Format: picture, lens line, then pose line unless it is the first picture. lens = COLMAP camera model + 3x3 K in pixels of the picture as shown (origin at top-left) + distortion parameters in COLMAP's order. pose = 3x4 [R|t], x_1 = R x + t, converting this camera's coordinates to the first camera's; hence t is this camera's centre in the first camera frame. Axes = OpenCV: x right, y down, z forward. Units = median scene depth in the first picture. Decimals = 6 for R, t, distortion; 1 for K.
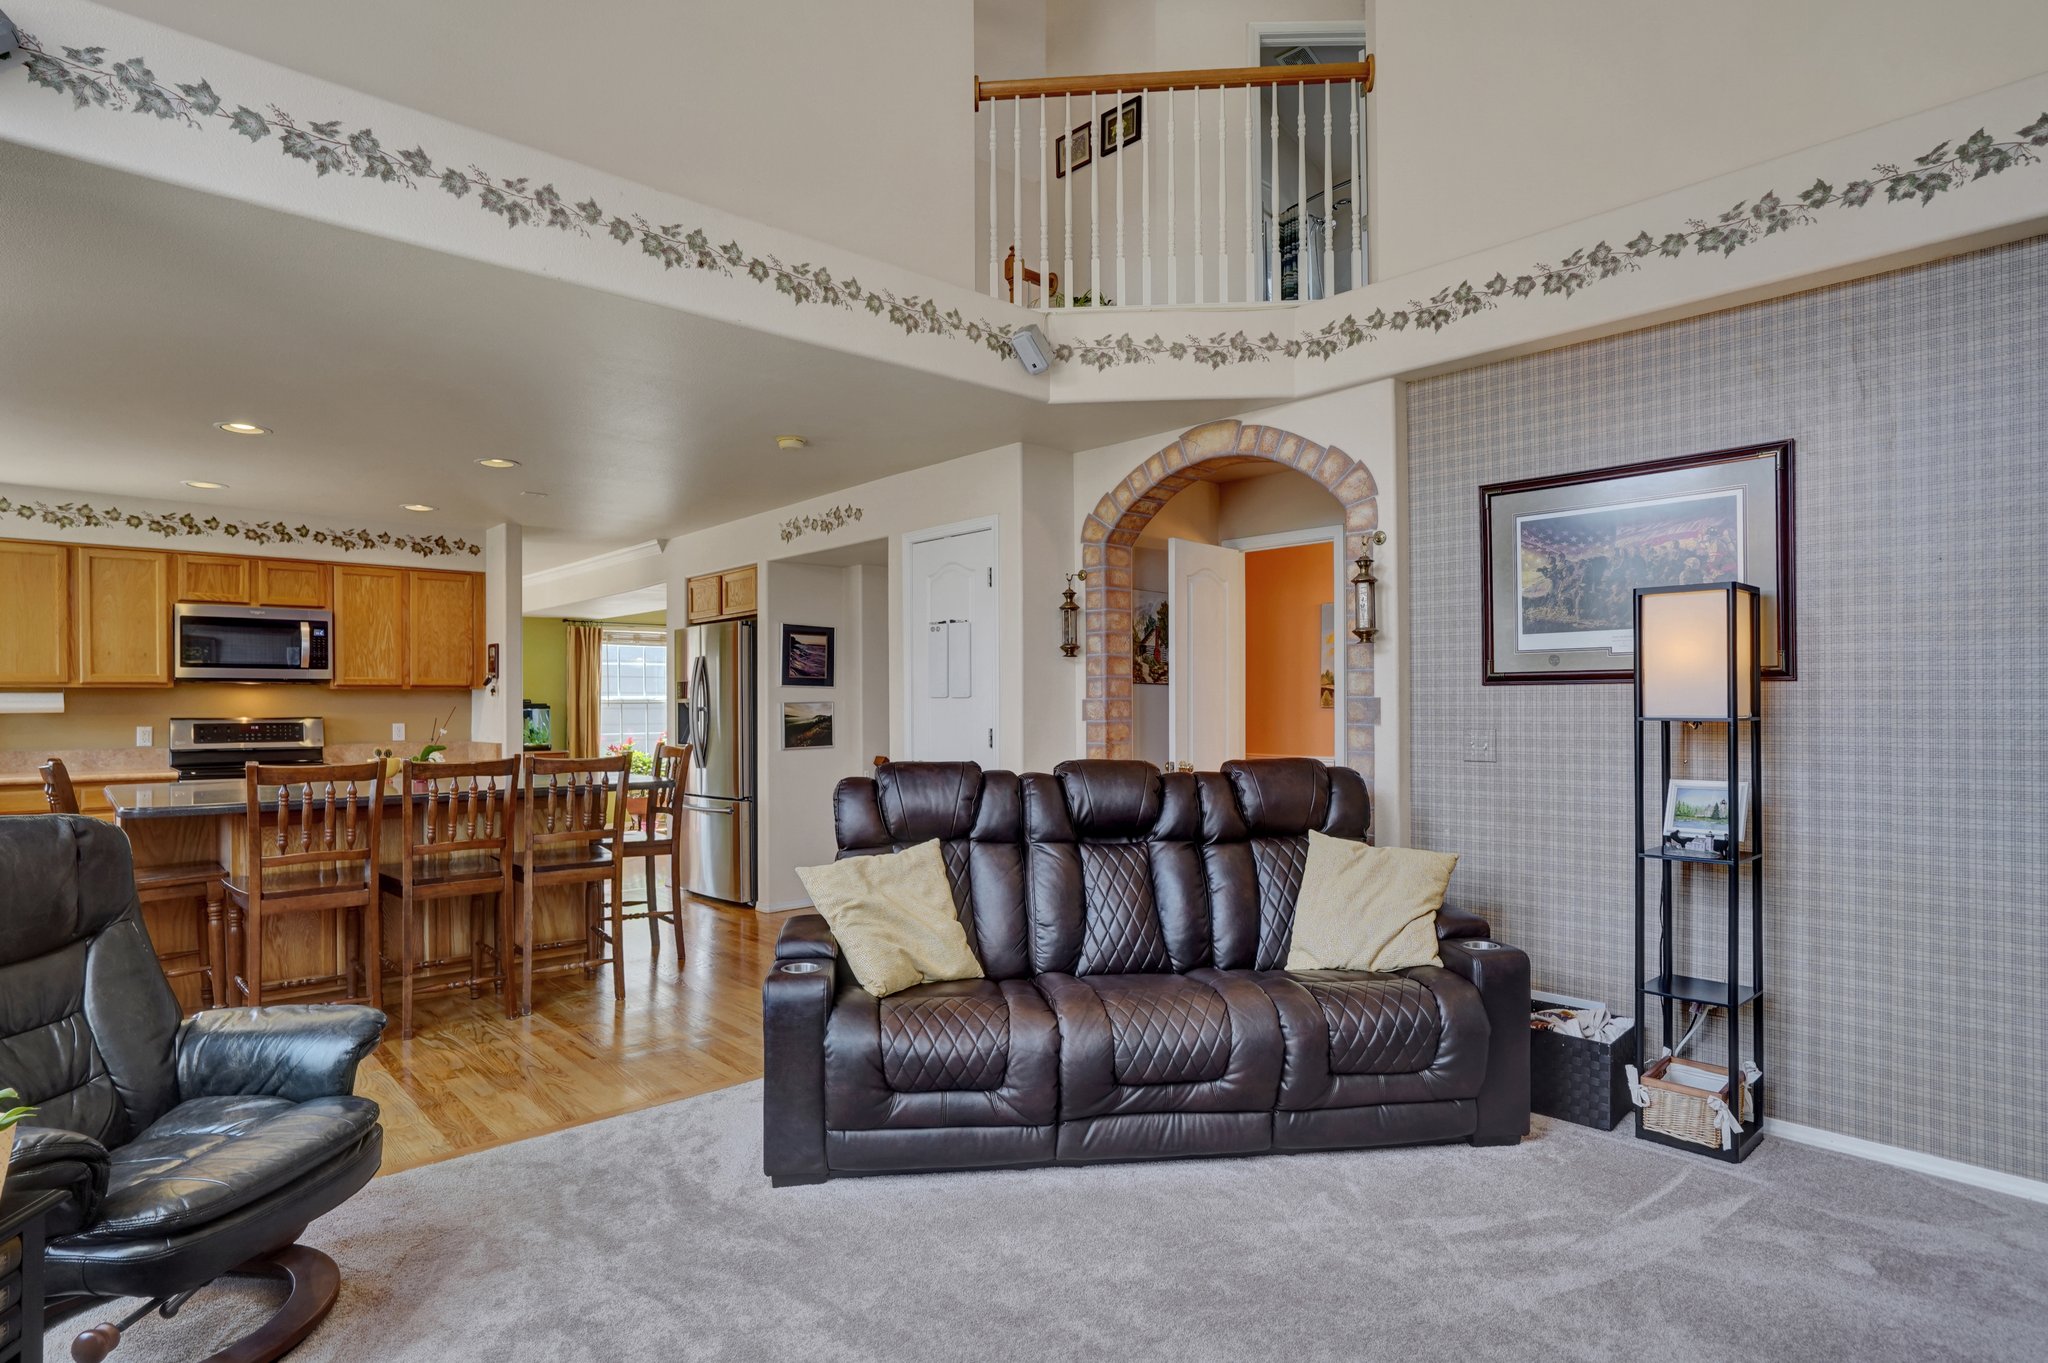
lens RADIAL K [[1088.2, 0, 1020.6], [0, 1088.2, 703.2], [0, 0, 1]] dist [-0.048403, 0.030403]
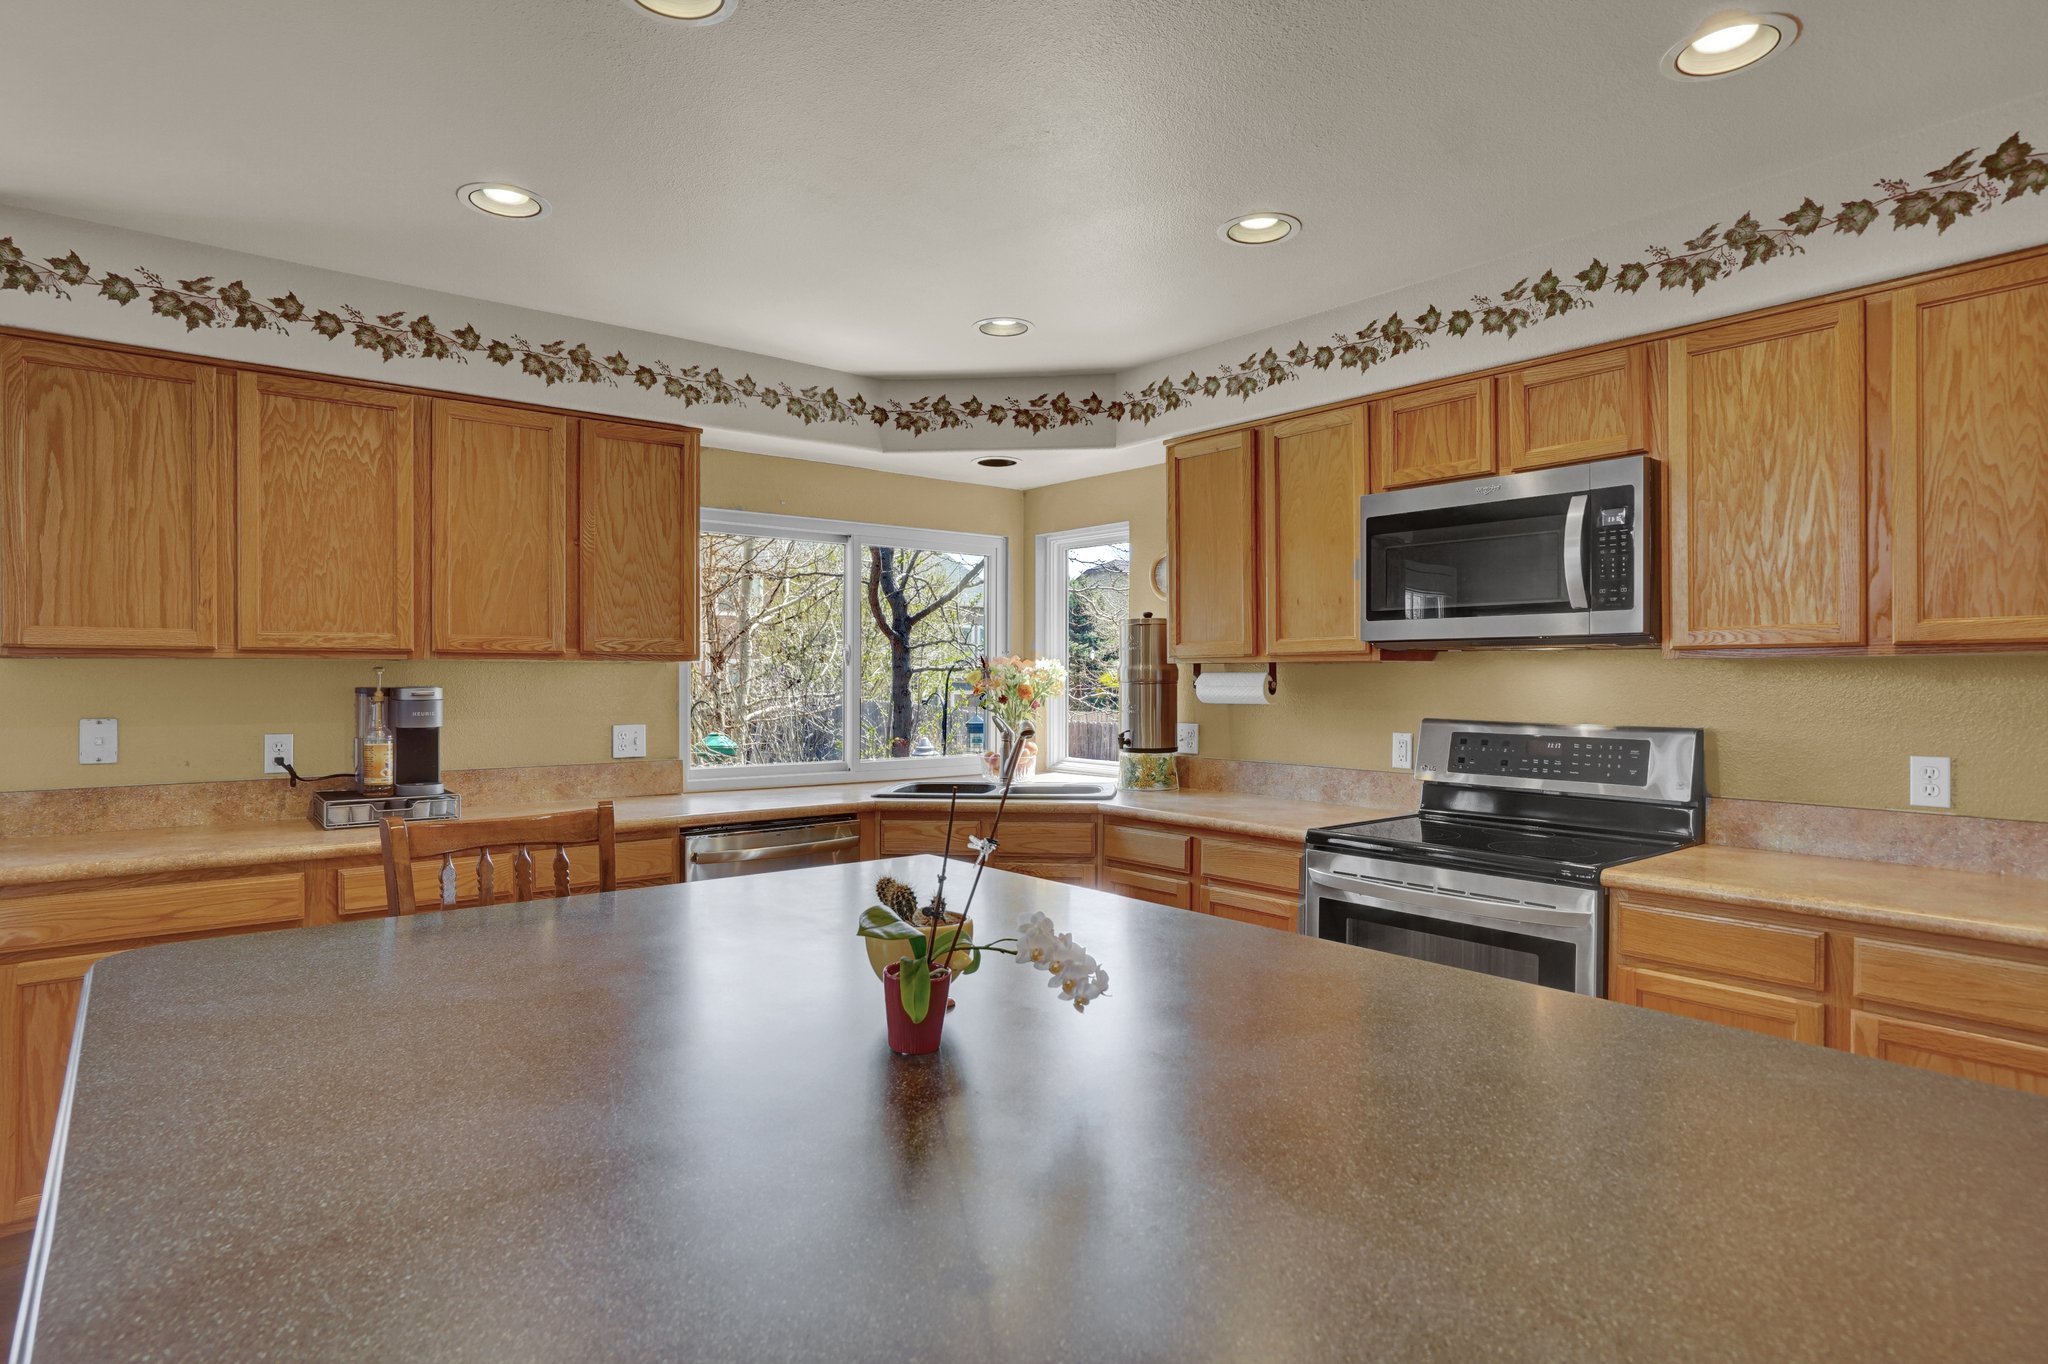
lens RADIAL K [[1088.2, 0, 1026.7], [0, 1088.2, 687.8], [0, 0, 1]] dist [-0.048403, 0.030403]
pose [[-0.052245, 0.015670, -0.998511, -0.276061], [0.000243, 0.999877, 0.015678, -0.010371], [0.998634, 0.000577, -0.052243, 0.902144]]
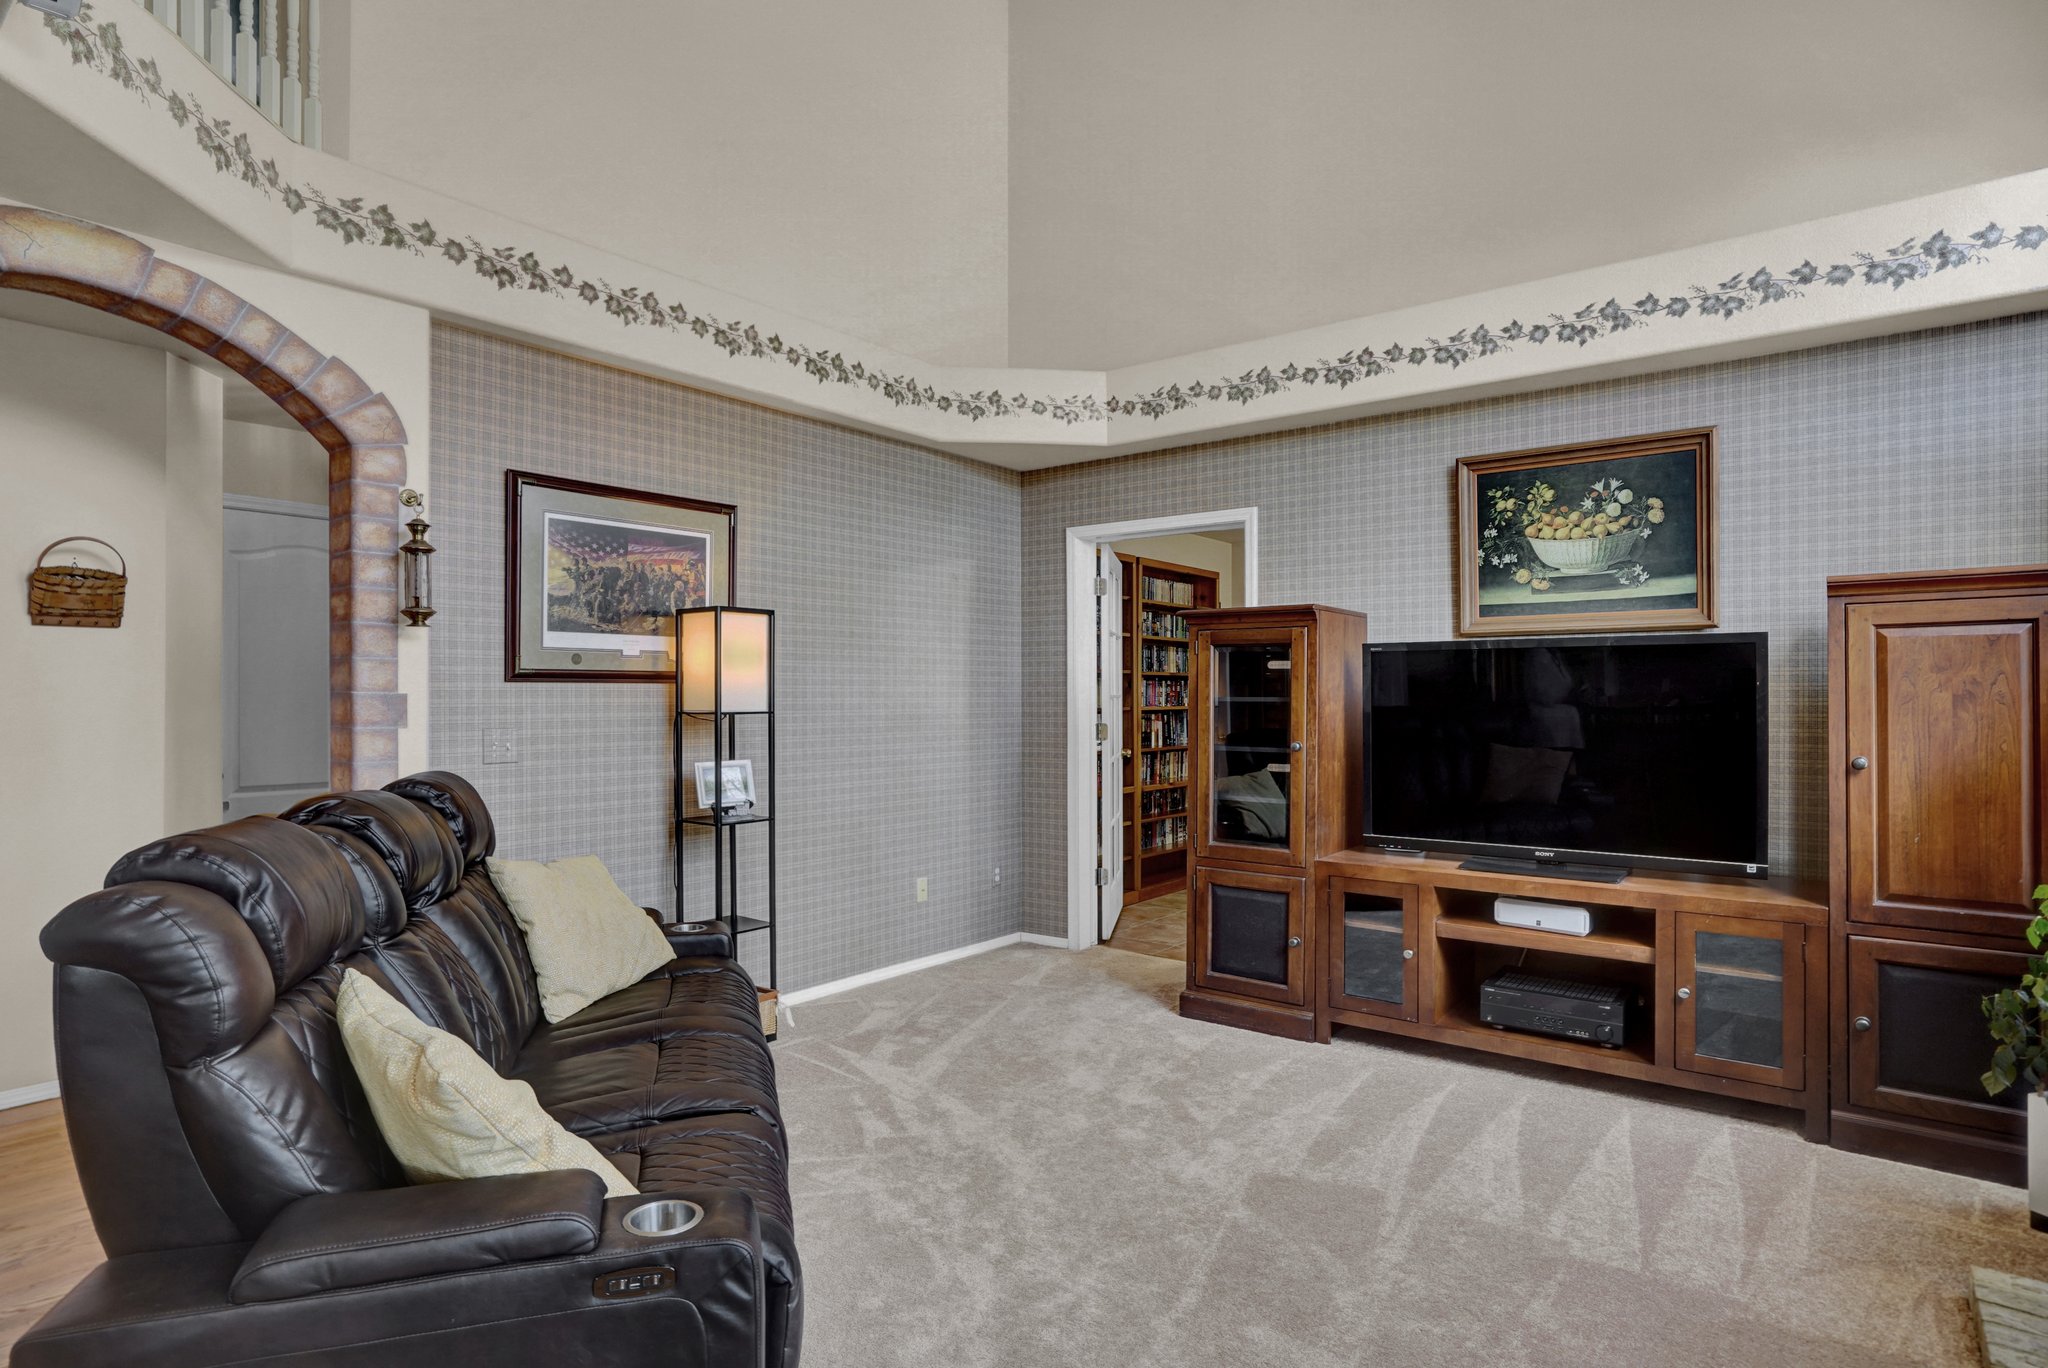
lens RADIAL K [[1088.2, 0, 1023.9], [0, 1088.2, 699.8], [0, 0, 1]] dist [-0.048403, 0.030403]
pose [[-0.171824, 0.000539, 0.985127, -0.374391], [0.002545, 0.999997, -0.000103, 0.000315], [-0.985124, 0.002489, -0.171825, 0.470791]]
